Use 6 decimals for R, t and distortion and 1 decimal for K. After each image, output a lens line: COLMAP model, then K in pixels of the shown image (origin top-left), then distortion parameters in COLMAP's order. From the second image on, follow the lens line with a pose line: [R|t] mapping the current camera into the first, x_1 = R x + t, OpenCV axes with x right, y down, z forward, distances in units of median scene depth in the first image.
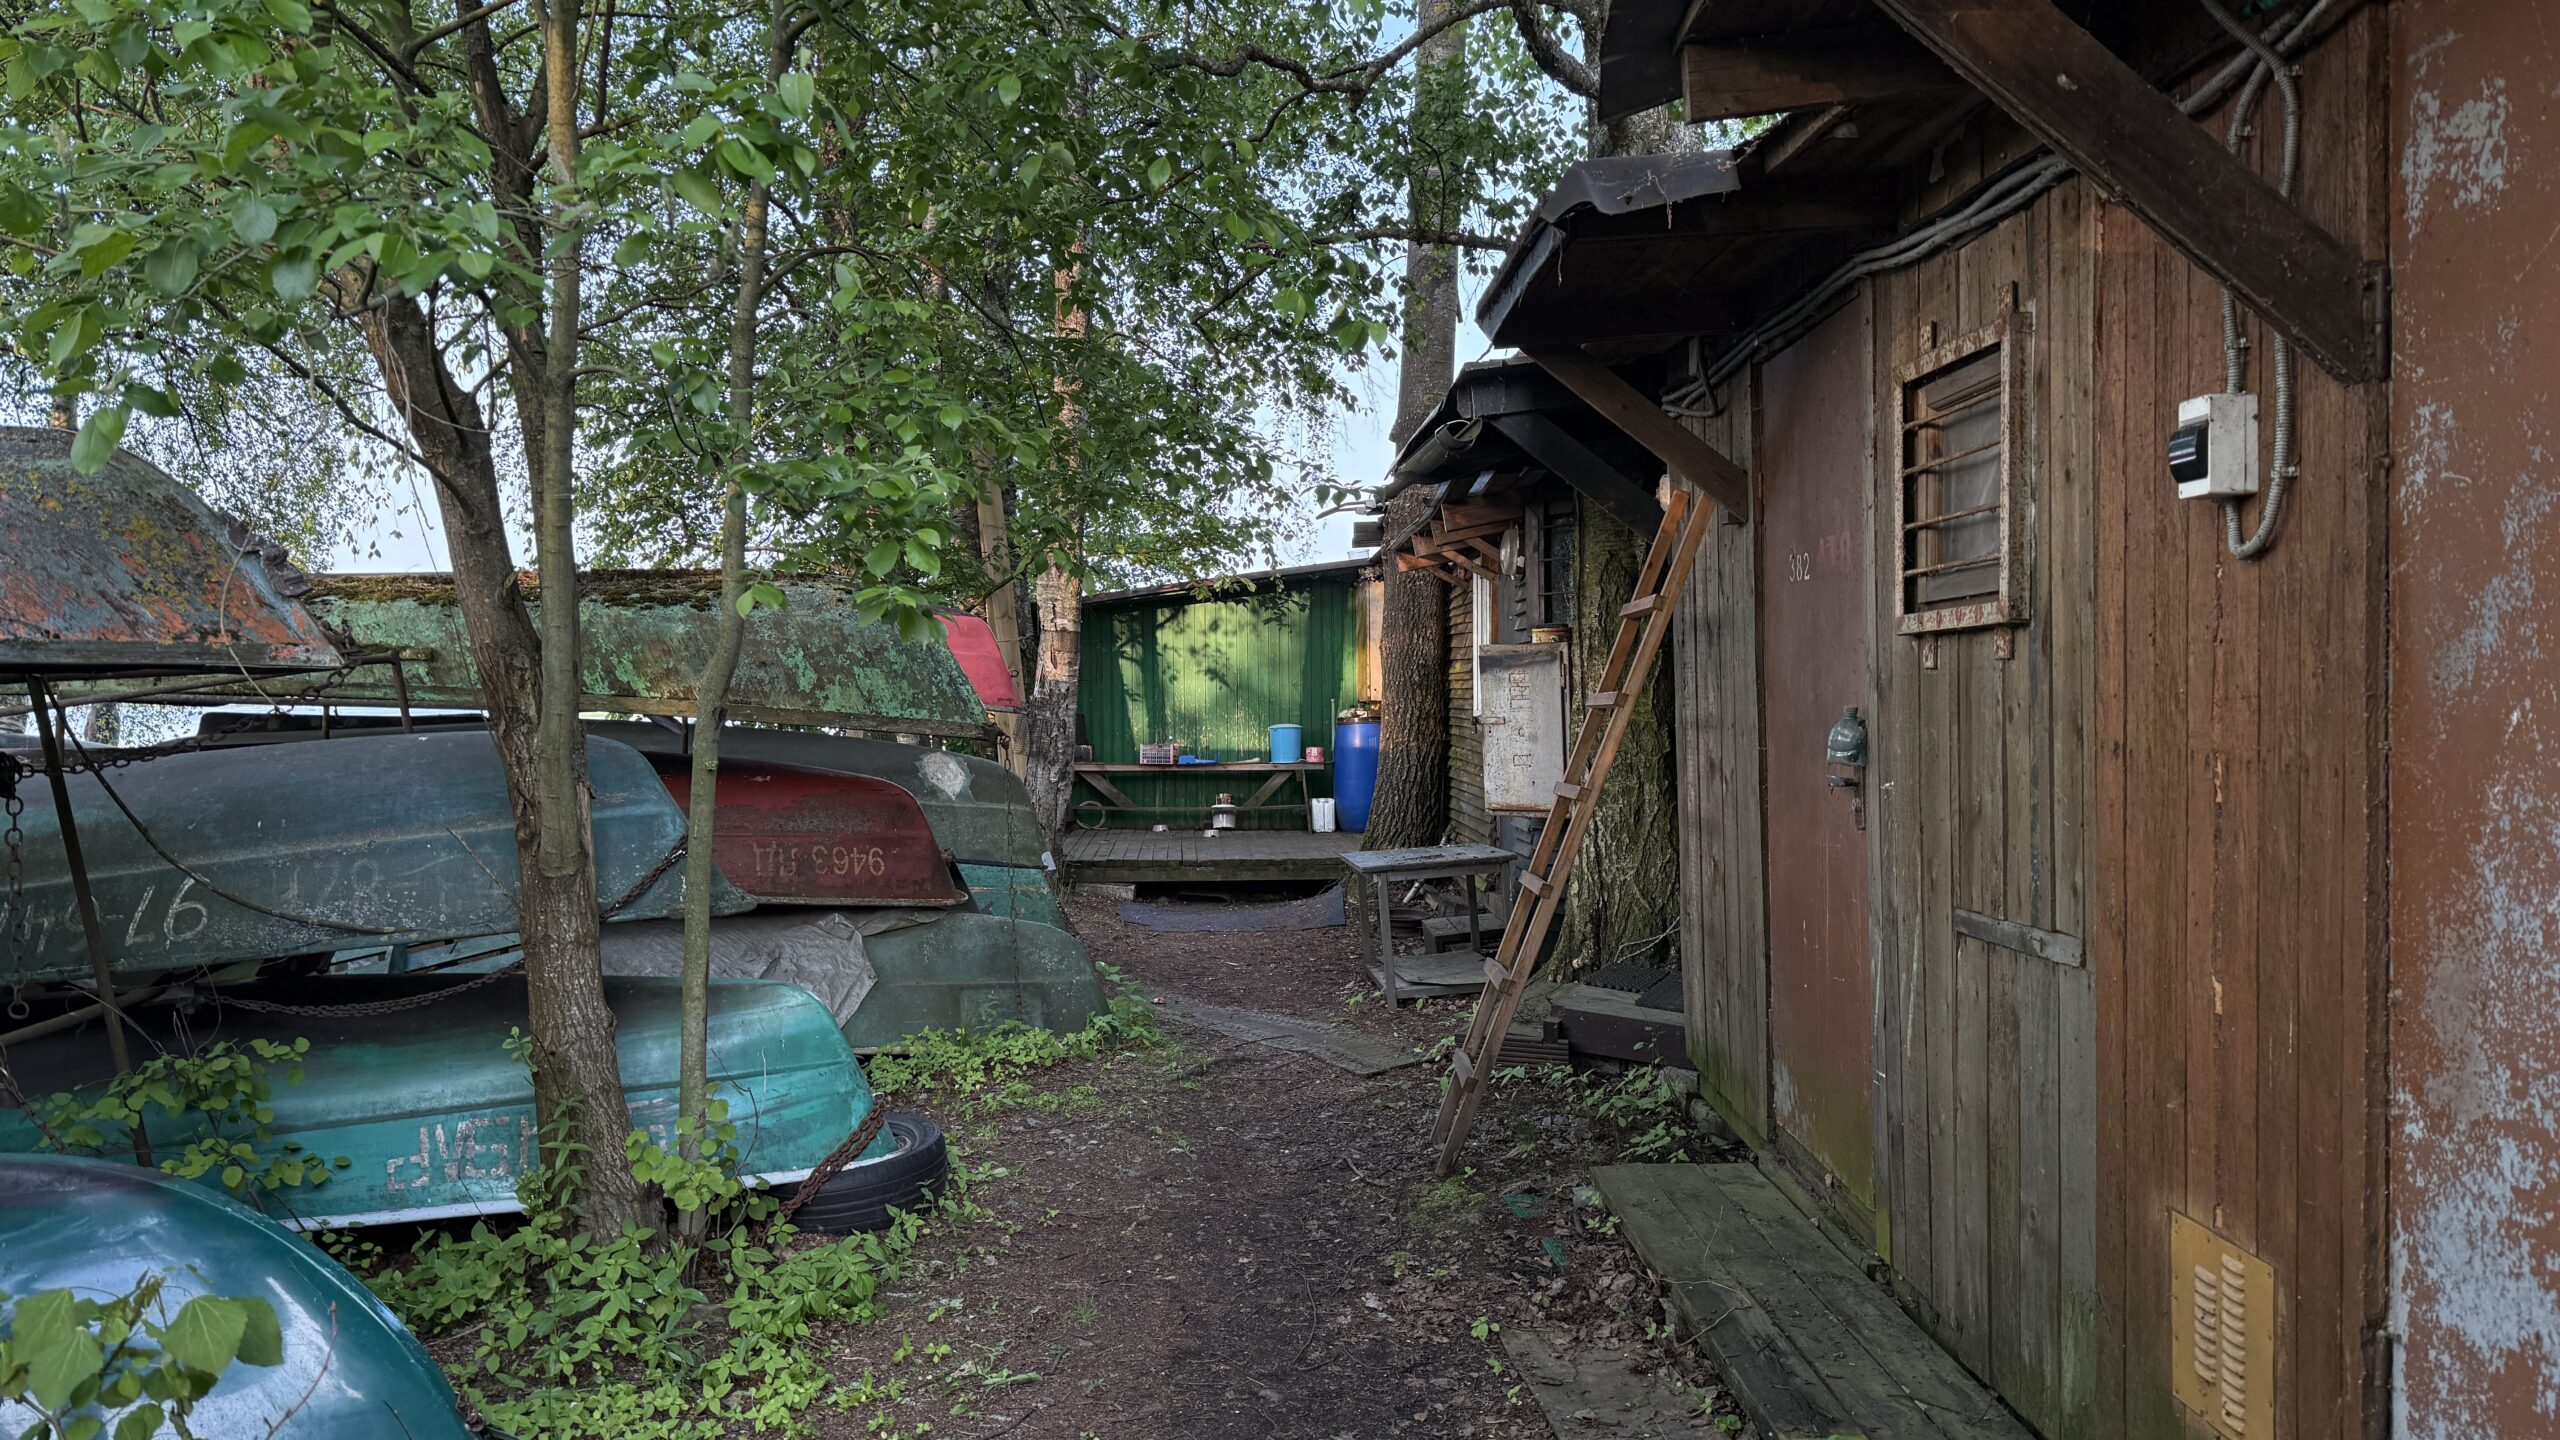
lens RADIAL K [[1783.1, 0, 1278.9], [0, 1783.1, 717.8], [0, 0, 1]] dist [0.000883, -0.000003]
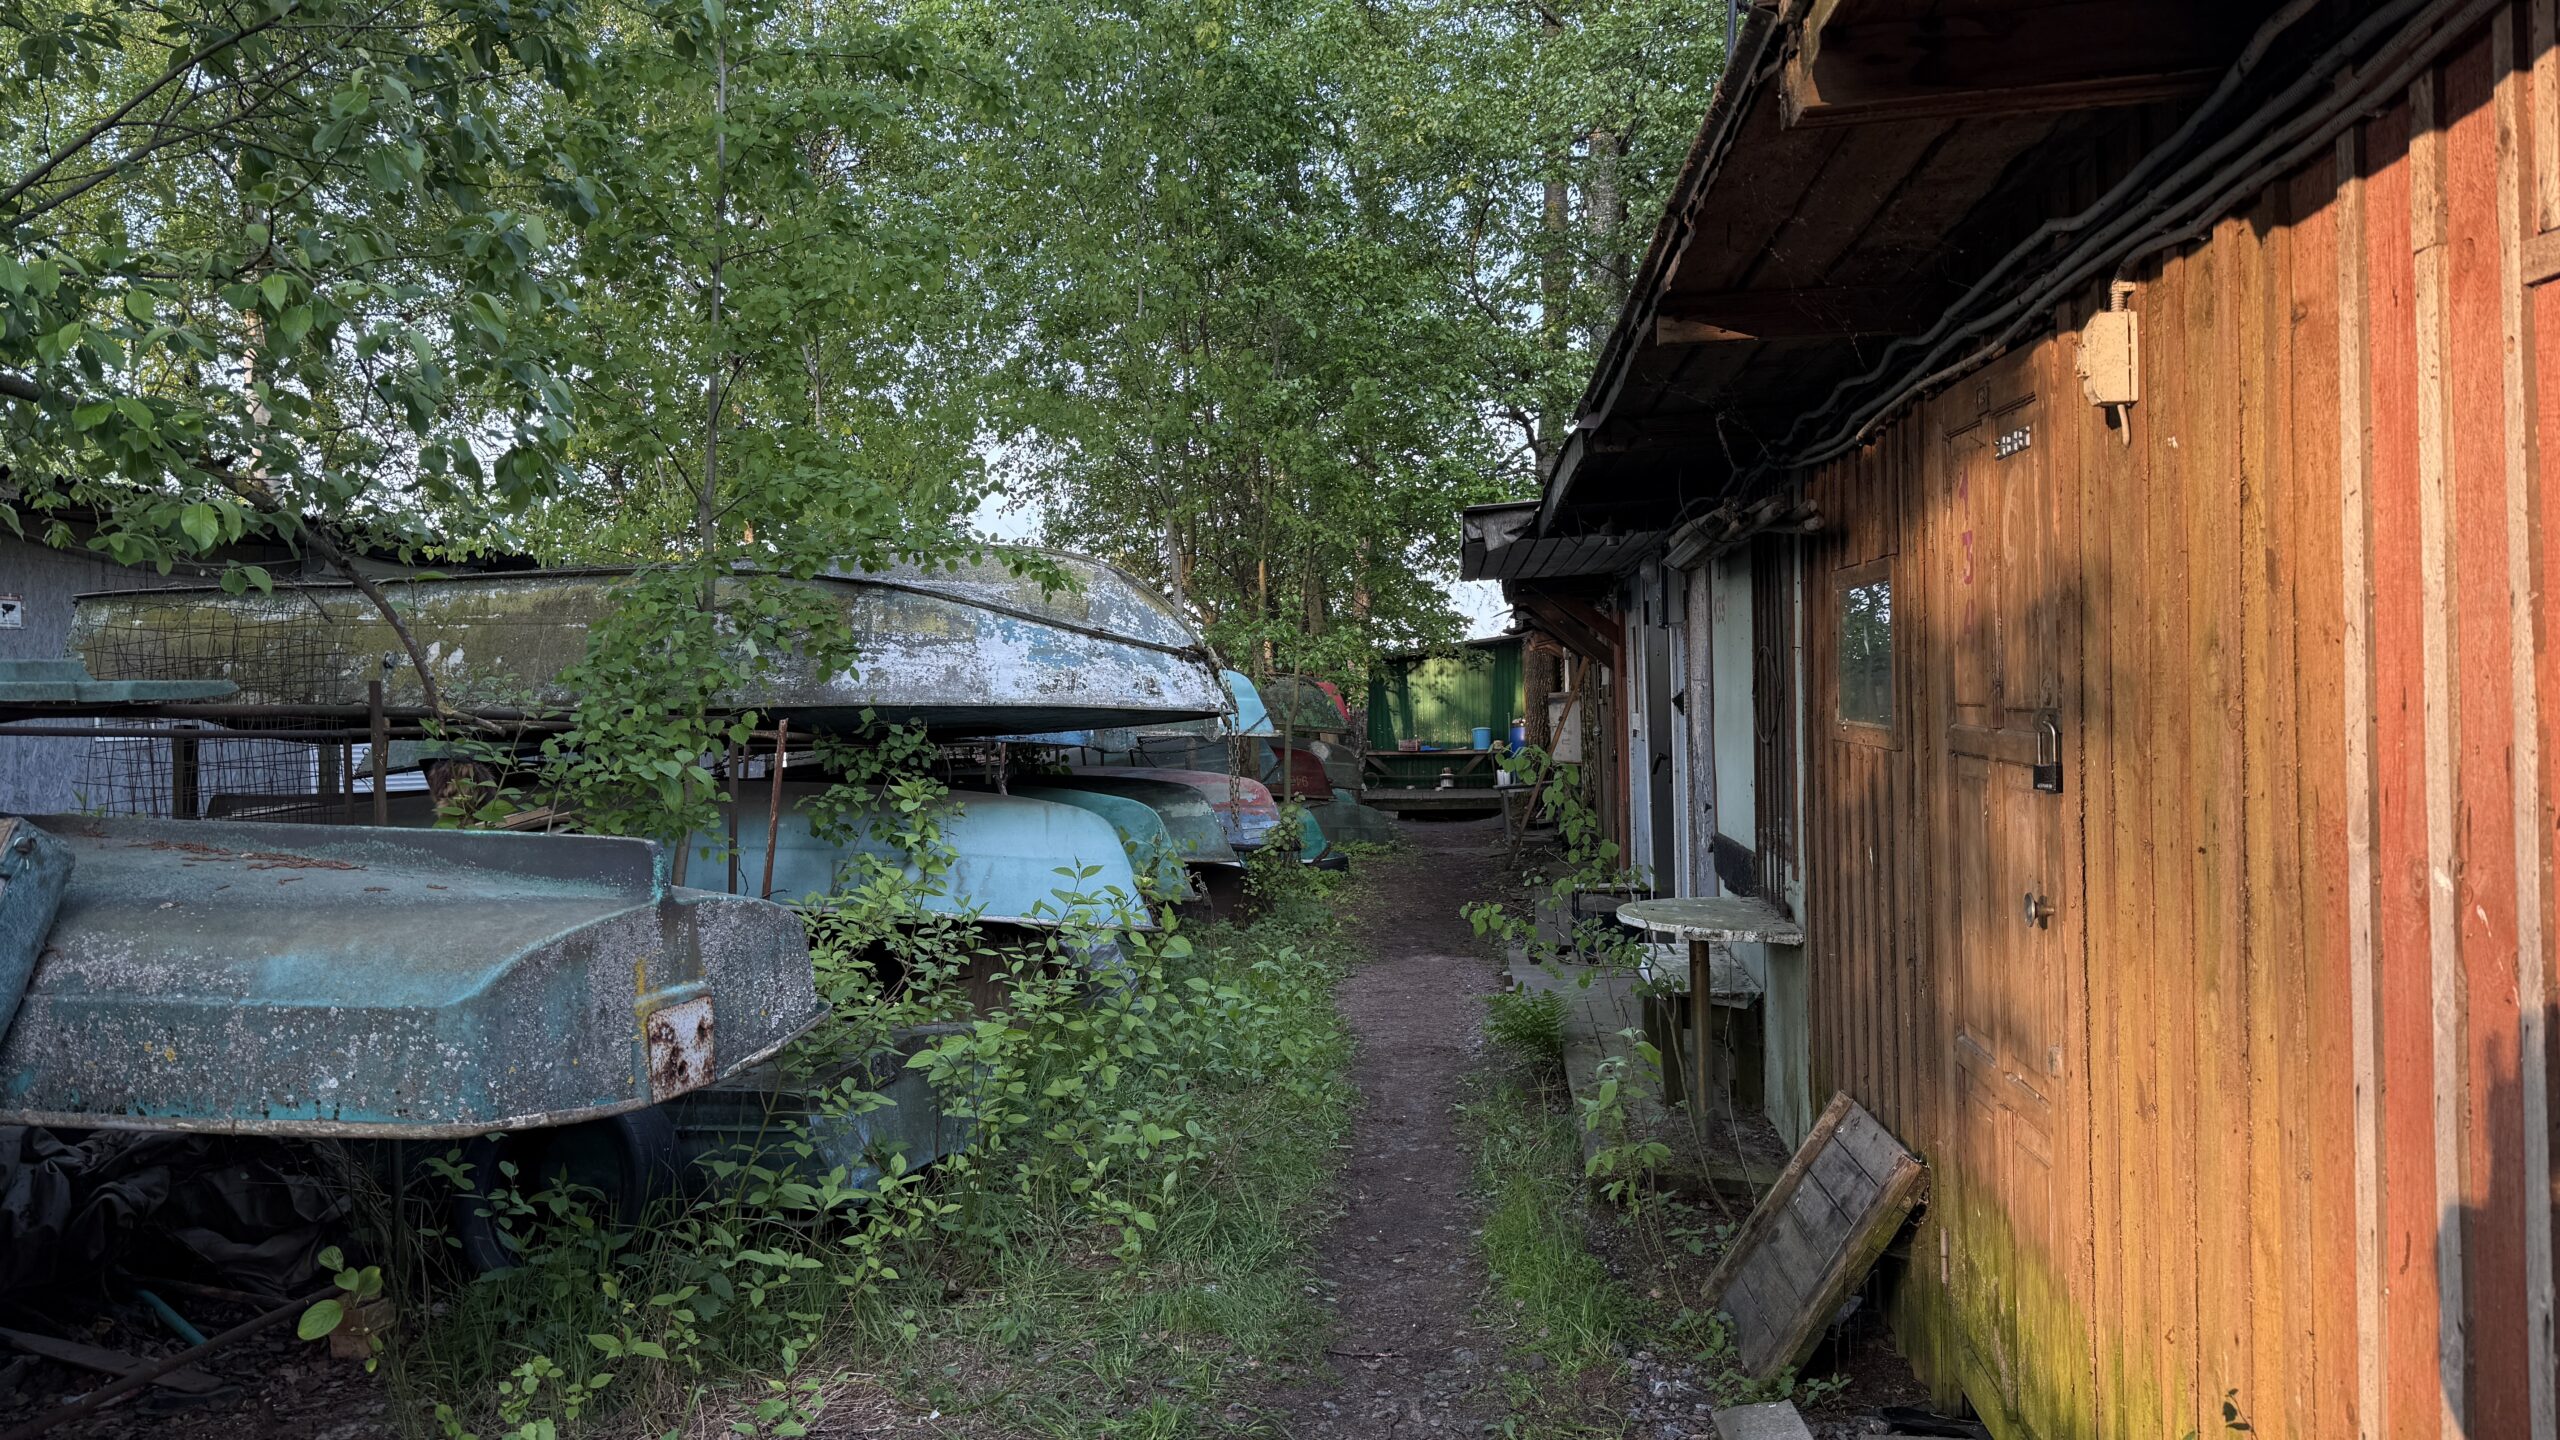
lens RADIAL K [[1783.1, 0, 1277.1], [0, 1783.1, 715.6], [0, 0, 1]] dist [0.000883, -0.000003]
pose [[0.990753, -0.012172, -0.135128, 0.042023], [0.012012, 0.999926, -0.002001, -0.007076], [0.135142, 0.000359, 0.990826, -0.765720]]
